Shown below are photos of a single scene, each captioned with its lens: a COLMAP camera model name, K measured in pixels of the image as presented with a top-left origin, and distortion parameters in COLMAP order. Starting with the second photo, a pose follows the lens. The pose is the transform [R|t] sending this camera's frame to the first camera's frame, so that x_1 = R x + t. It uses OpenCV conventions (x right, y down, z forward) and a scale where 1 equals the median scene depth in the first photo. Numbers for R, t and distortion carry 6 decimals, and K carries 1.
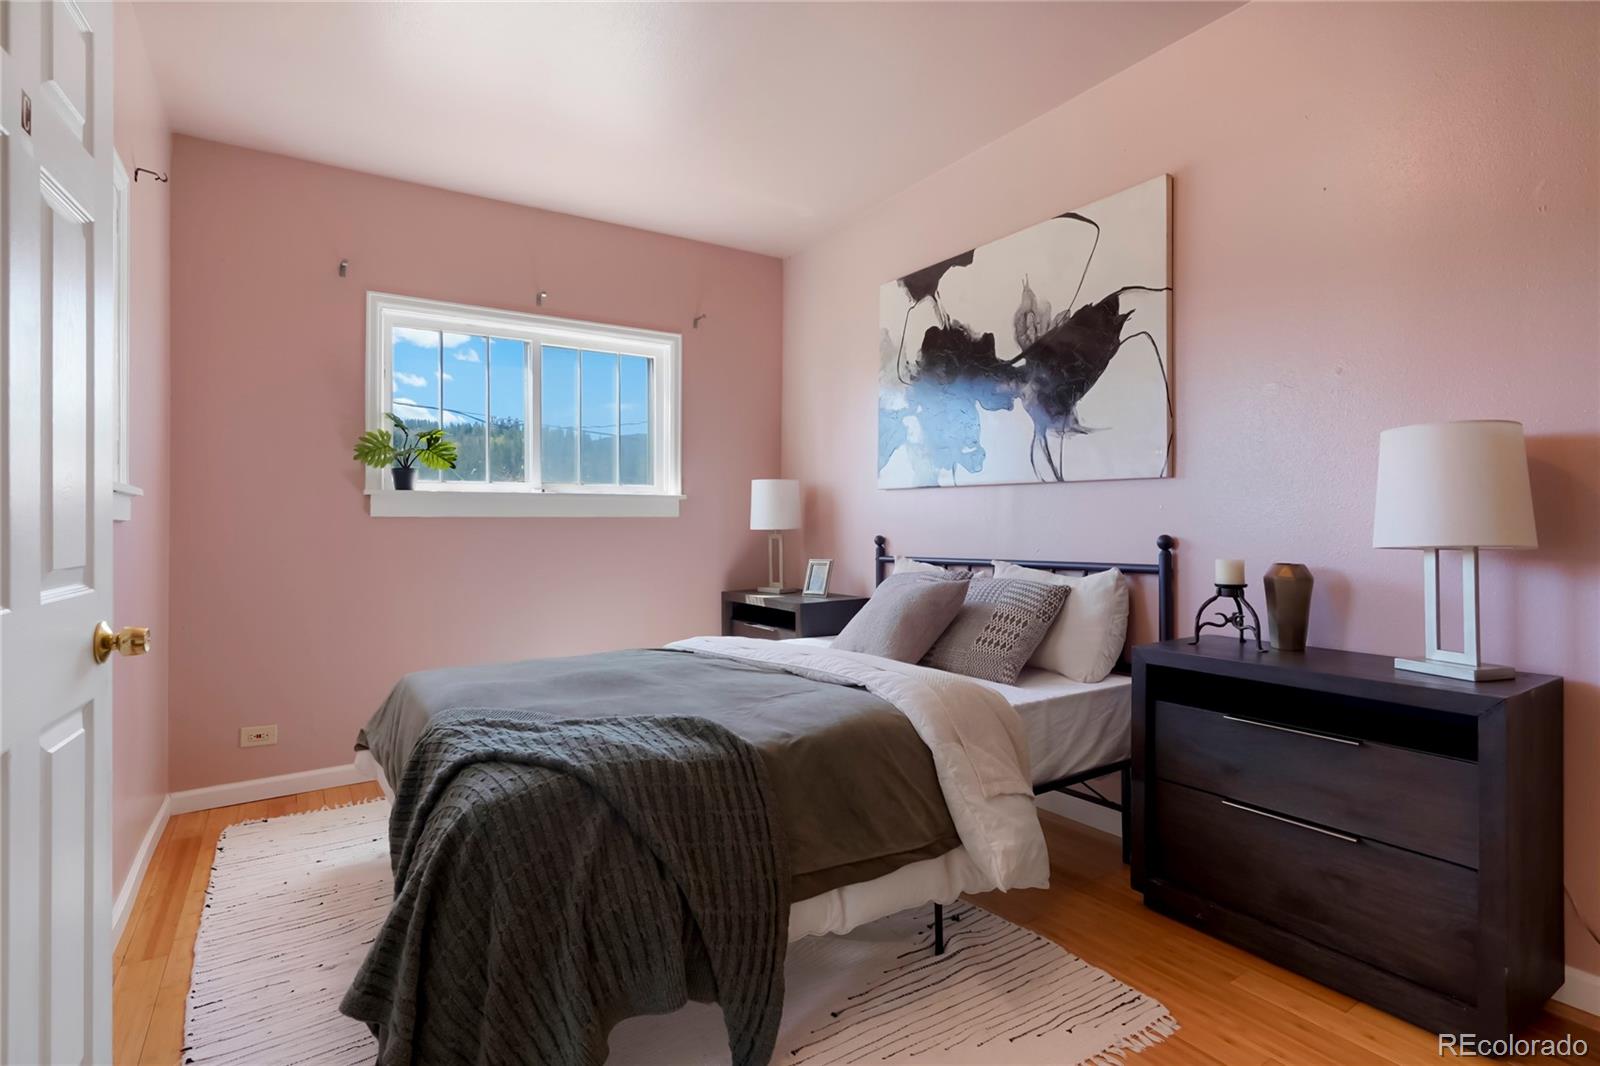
lens RADIAL K [[773.1, 0, 794.6], [0, 773.1, 523.1], [0, 0, 1]] dist [-0.002272, -0.000407]
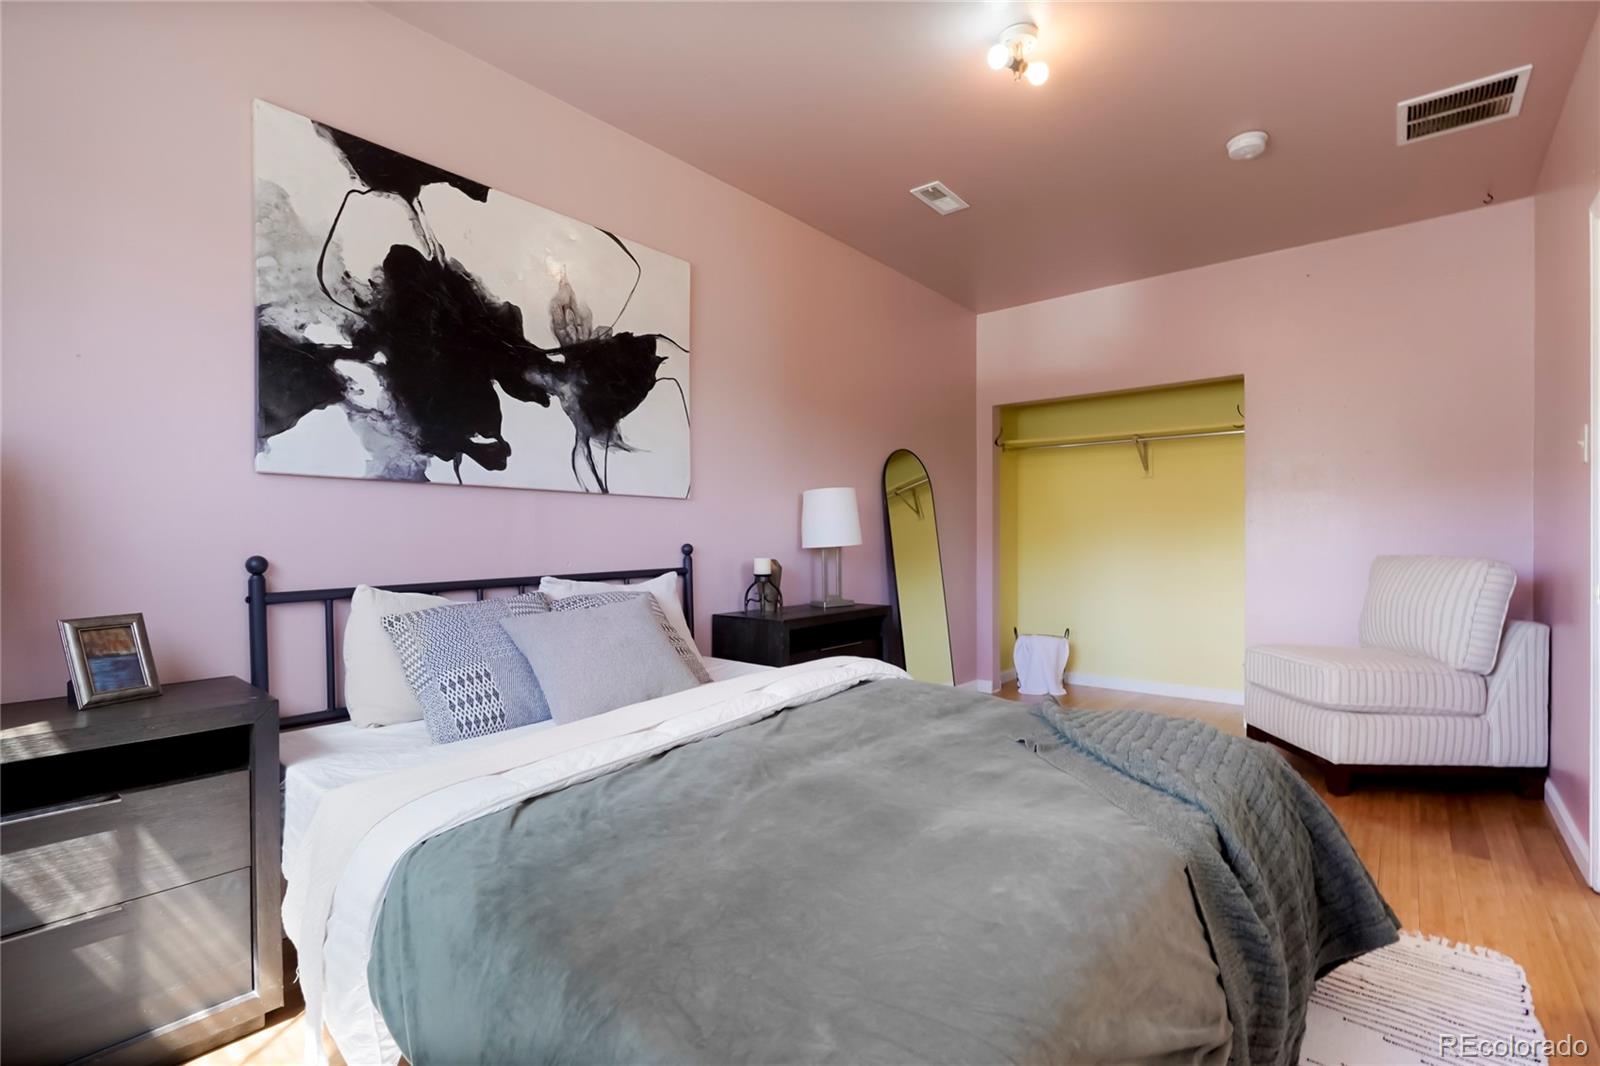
lens RADIAL K [[735.7, 0, 800.0], [0, 735.7, 533.0], [0, 0, 1]] dist [-0.017771, -0.000108]
pose [[-0.295440, 0.001806, 0.955359, -0.626607], [-0.001788, 0.999995, -0.002444, 0.000099], [-0.955360, -0.002430, -0.295436, 1.000124]]
